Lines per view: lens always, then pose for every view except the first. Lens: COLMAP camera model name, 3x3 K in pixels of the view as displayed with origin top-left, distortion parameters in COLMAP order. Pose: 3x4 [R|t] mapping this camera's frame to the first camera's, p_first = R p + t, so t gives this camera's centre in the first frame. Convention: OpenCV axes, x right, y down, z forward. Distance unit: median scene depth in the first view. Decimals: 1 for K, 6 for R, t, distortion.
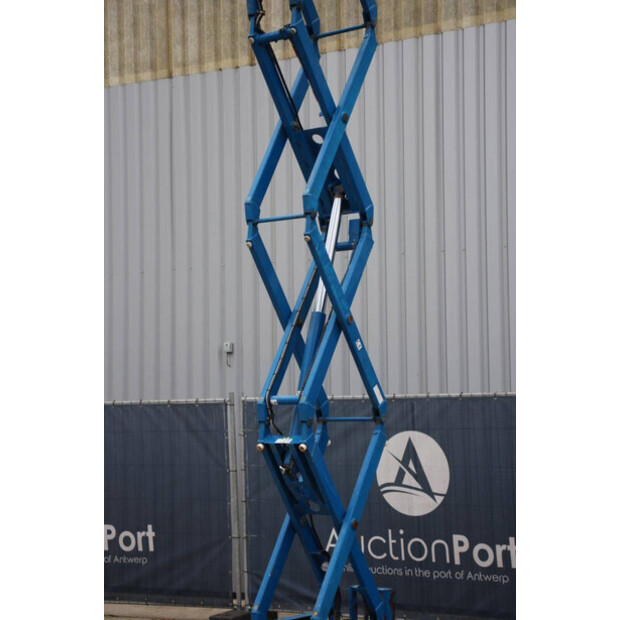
lens RADIAL K [[1452.1, 0, 320.5], [0, 1452.1, 314.2], [0, 0, 1]] dist [0.454586, 0.000000]
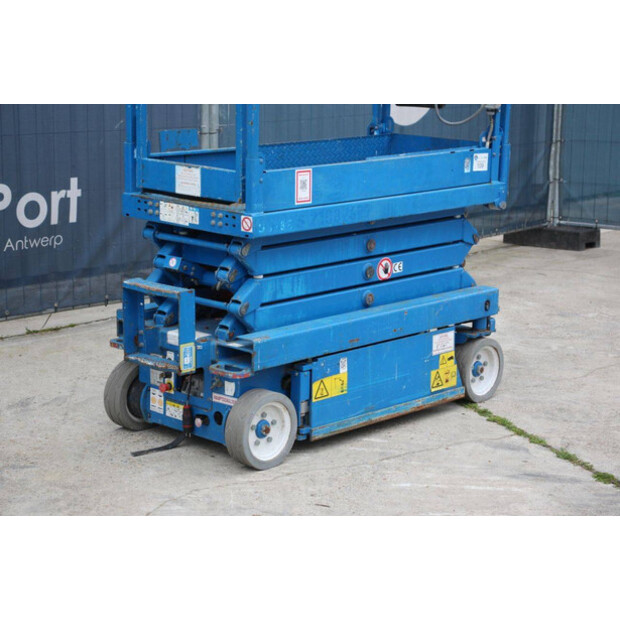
lens RADIAL K [[1474.9, 0, 312.6], [0, 1474.9, 308.0], [0, 0, 1]] dist [0.434737, 0.000000]
pose [[0.190777, -0.168068, 0.967139, -0.498346], [-0.069293, 0.980471, 0.184053, 0.074487], [-0.979185, -0.102129, 0.175405, 0.746807]]
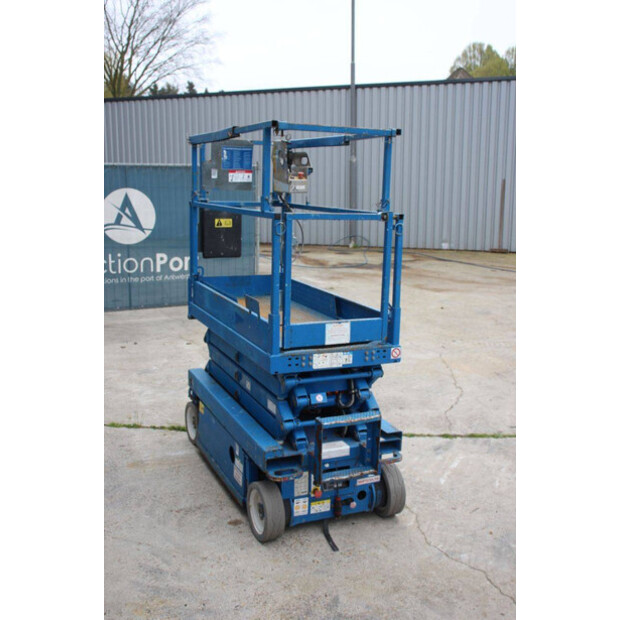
lens RADIAL K [[665.8, 0, 317.3], [0, 665.8, 323.6], [0, 0, 1]] dist [-0.021401, 0.000000]
pose [[-0.830688, -0.107888, 0.546185, -0.172537], [-0.028419, 0.987982, 0.151934, 0.078872], [-0.556013, 0.110688, -0.823771, 1.120063]]
